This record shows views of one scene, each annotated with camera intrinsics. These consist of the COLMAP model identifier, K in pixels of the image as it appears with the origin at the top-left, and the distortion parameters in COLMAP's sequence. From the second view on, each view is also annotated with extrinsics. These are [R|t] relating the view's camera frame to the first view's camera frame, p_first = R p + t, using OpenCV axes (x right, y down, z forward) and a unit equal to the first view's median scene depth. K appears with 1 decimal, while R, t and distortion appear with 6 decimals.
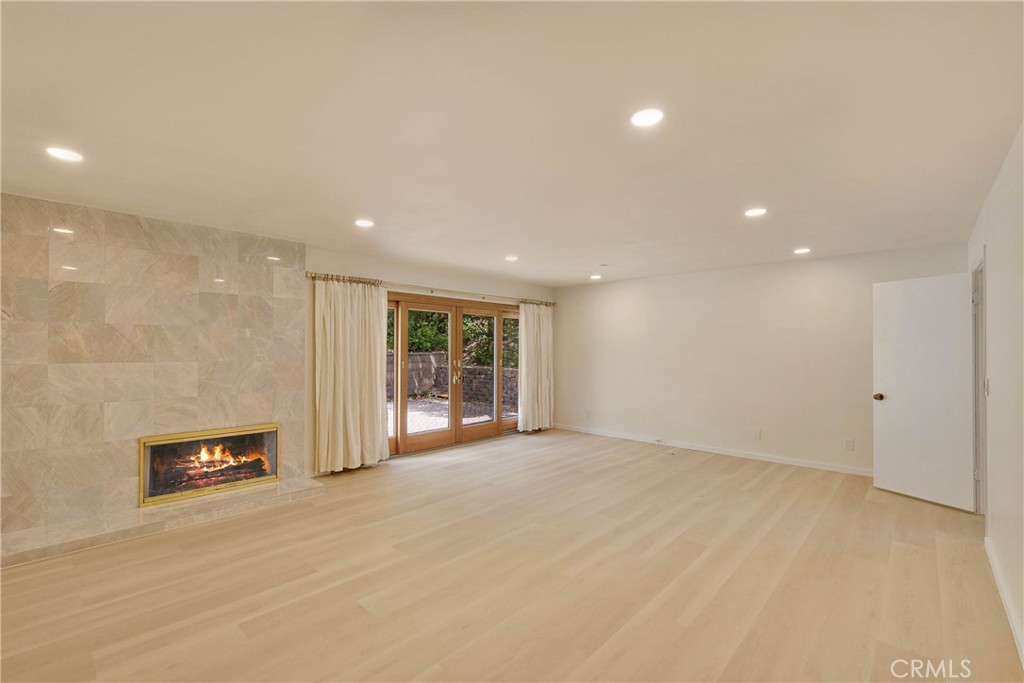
lens RADIAL K [[447.9, 0, 503.1], [0, 447.9, 346.7], [0, 0, 1]] dist [0.000057, -0.000193]
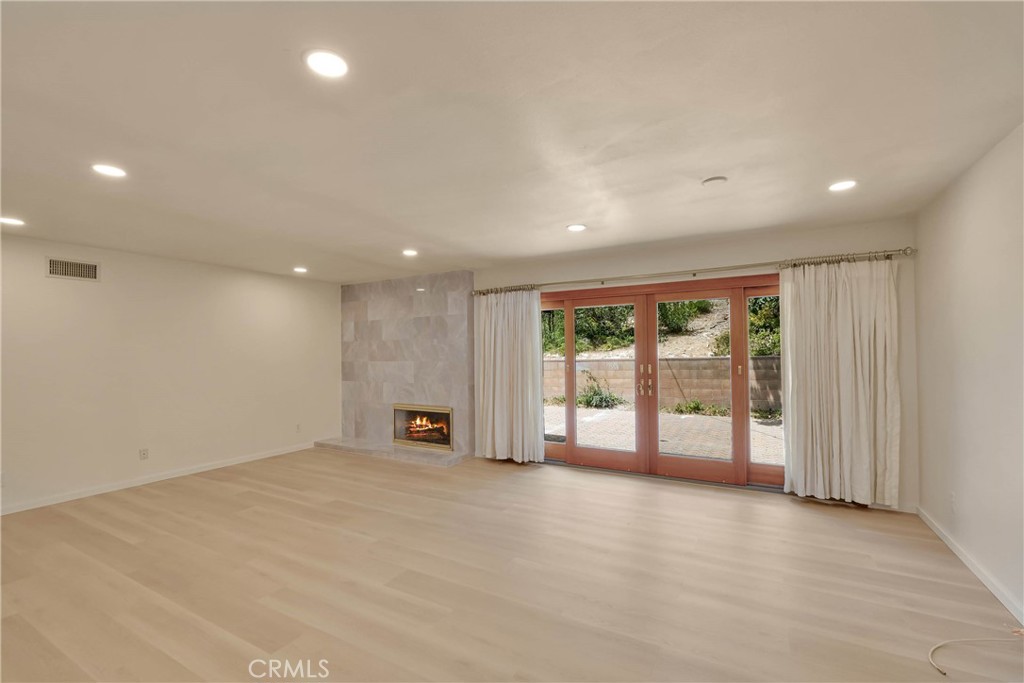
lens RADIAL K [[447.9, 0, 503.1], [0, 447.9, 346.7], [0, 0, 1]] dist [0.000057, -0.000193]
pose [[0.226380, -0.016917, -0.973892, 0.752661], [0.017921, 0.999752, -0.013201, 0.006406], [0.973874, -0.014465, 0.226627, 0.754903]]
